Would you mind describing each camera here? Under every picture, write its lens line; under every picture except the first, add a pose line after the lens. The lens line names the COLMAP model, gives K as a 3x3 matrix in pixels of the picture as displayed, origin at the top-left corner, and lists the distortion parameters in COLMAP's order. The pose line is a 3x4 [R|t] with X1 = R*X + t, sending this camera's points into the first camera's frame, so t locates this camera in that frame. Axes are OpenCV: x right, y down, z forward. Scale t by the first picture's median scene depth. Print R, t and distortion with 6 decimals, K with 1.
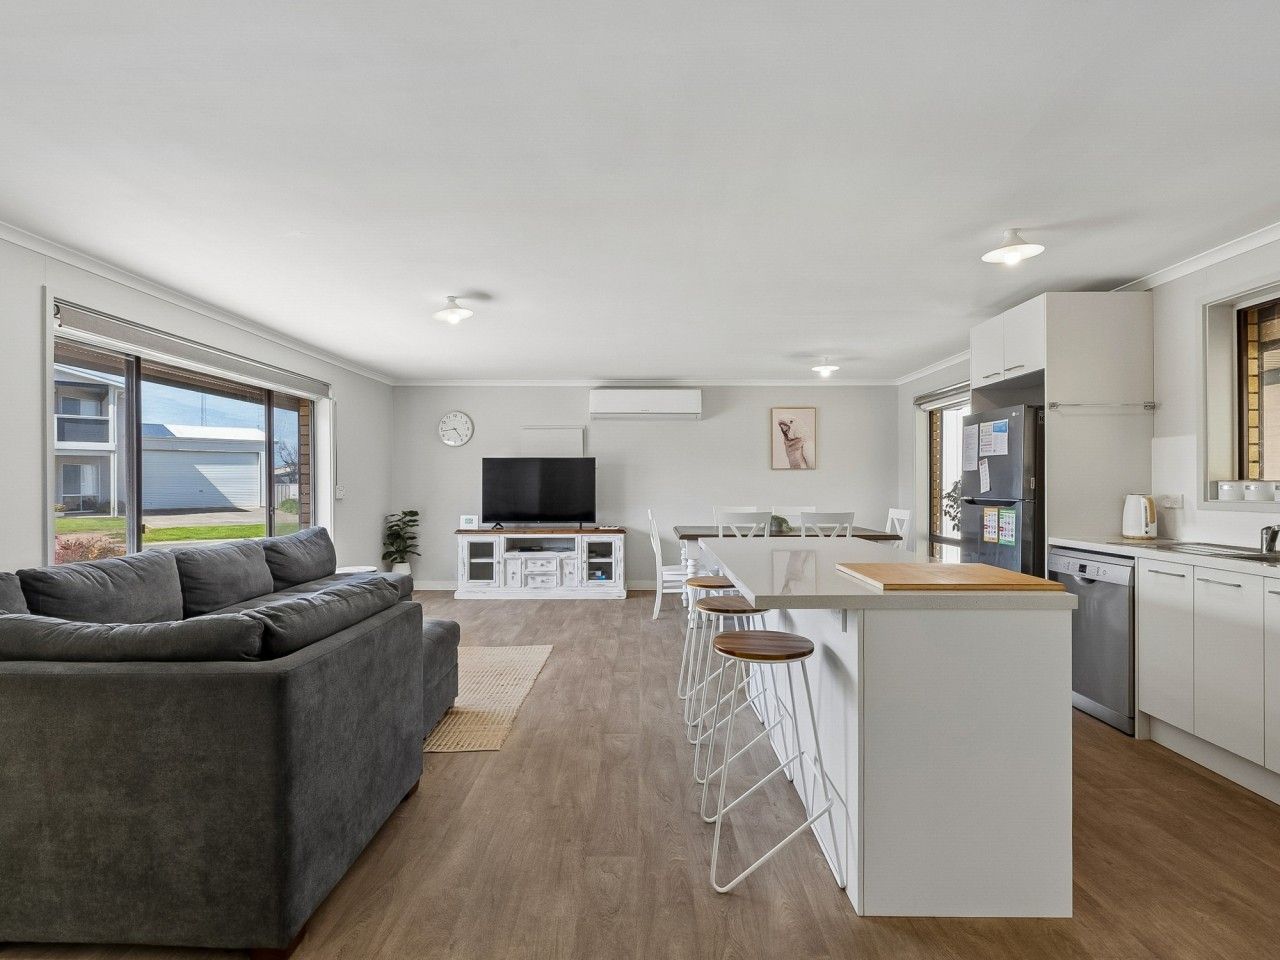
lens RADIAL K [[631.3, 0, 628.8], [0, 631.3, 480.2], [0, 0, 1]] dist [0.000281, 0.001459]
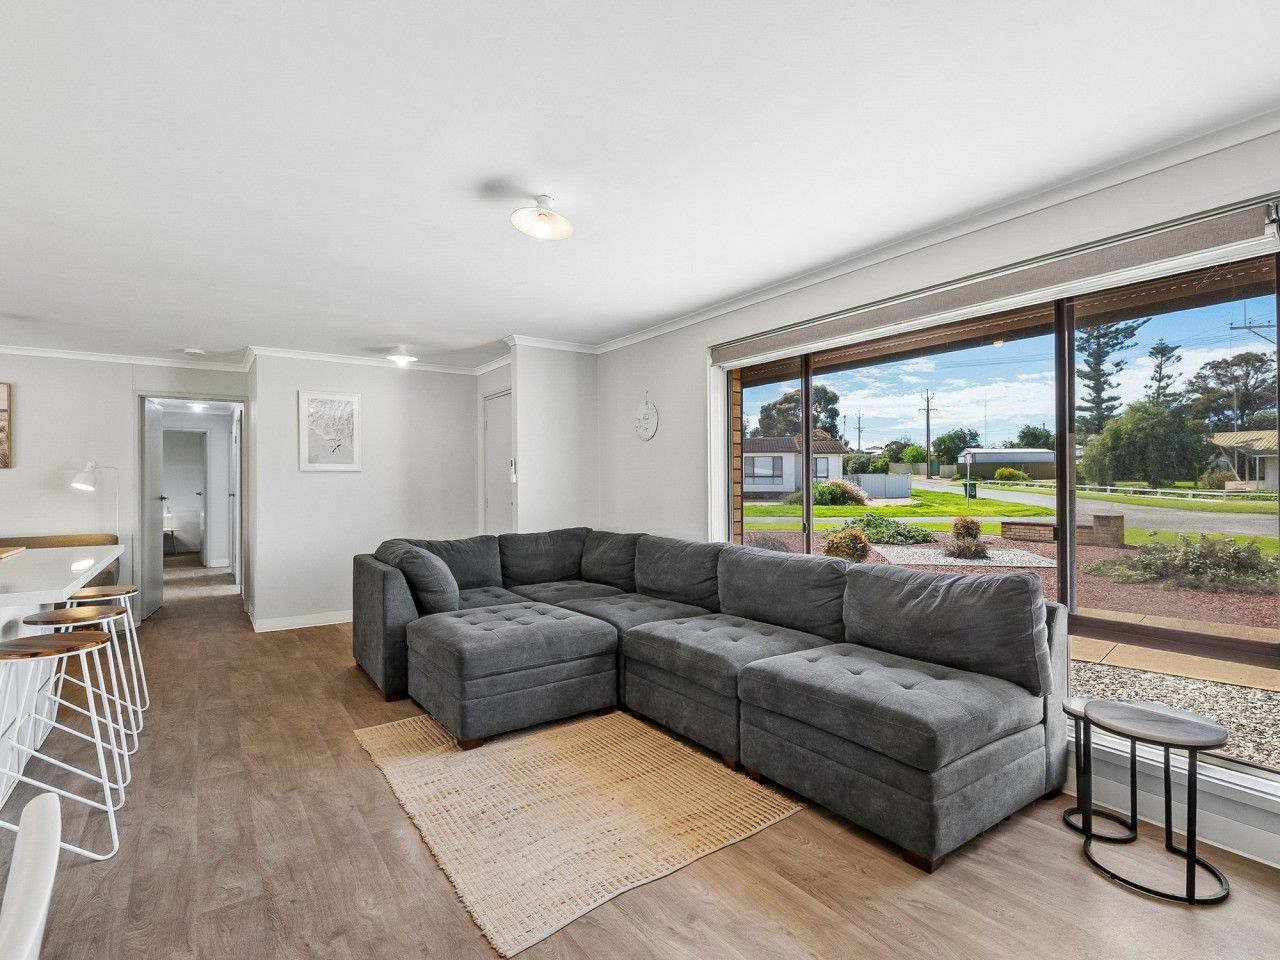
lens RADIAL K [[631.3, 0, 628.8], [0, 631.3, 480.2], [0, 0, 1]] dist [0.000281, 0.001459]
pose [[-0.814272, 0.001455, -0.580482, 0.031073], [0.009306, 0.999901, -0.010549, 0.006435], [0.580409, -0.013992, -0.814205, 1.710988]]
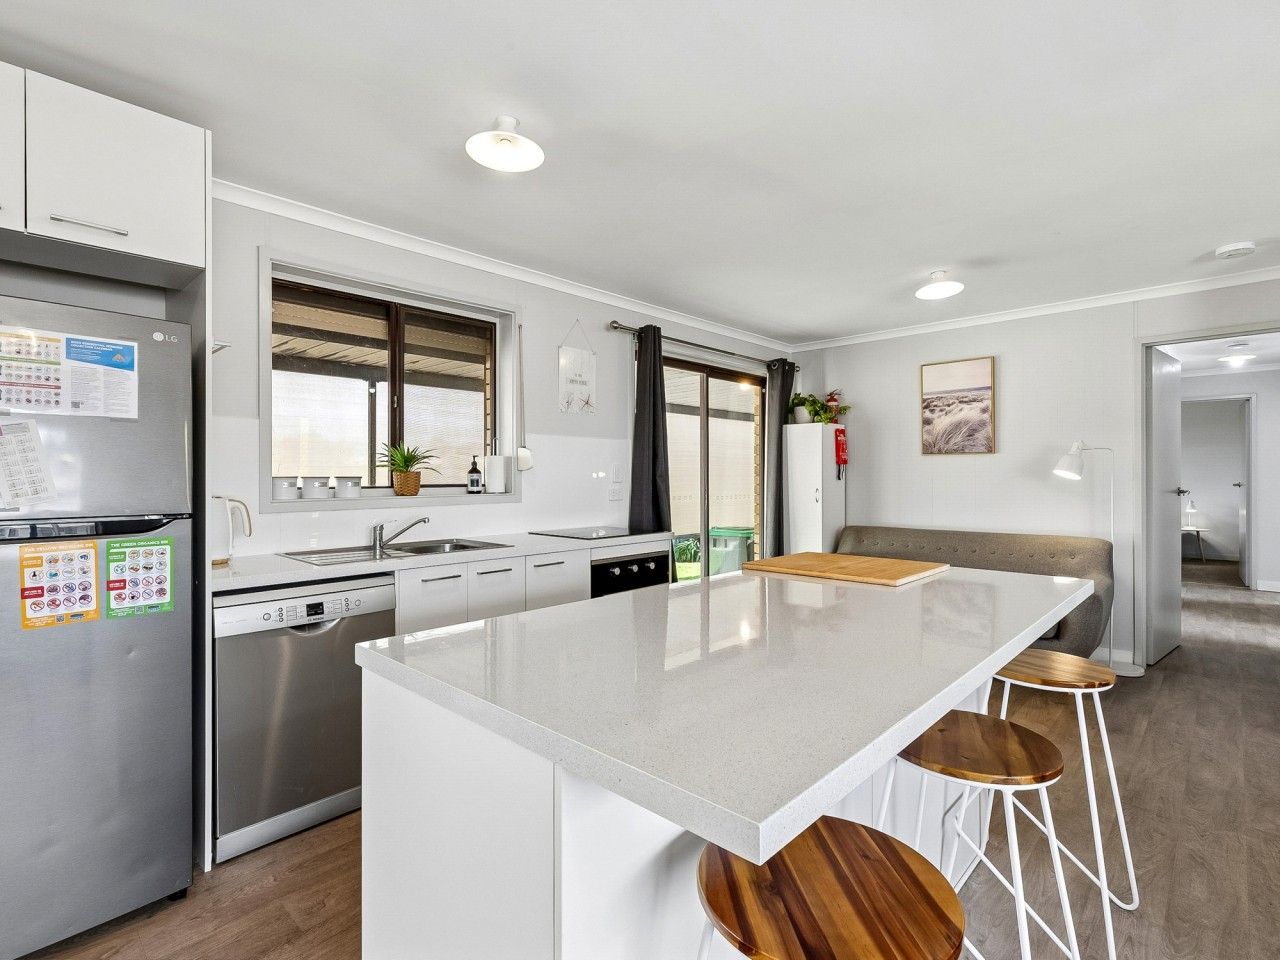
lens RADIAL K [[631.3, 0, 628.8], [0, 631.3, 480.2], [0, 0, 1]] dist [0.000281, 0.001459]
pose [[-0.737394, -0.000454, 0.675463, 0.028323], [0.000222, 1.000000, 0.000914, 0.003638], [-0.675463, 0.000823, -0.737393, 1.173118]]
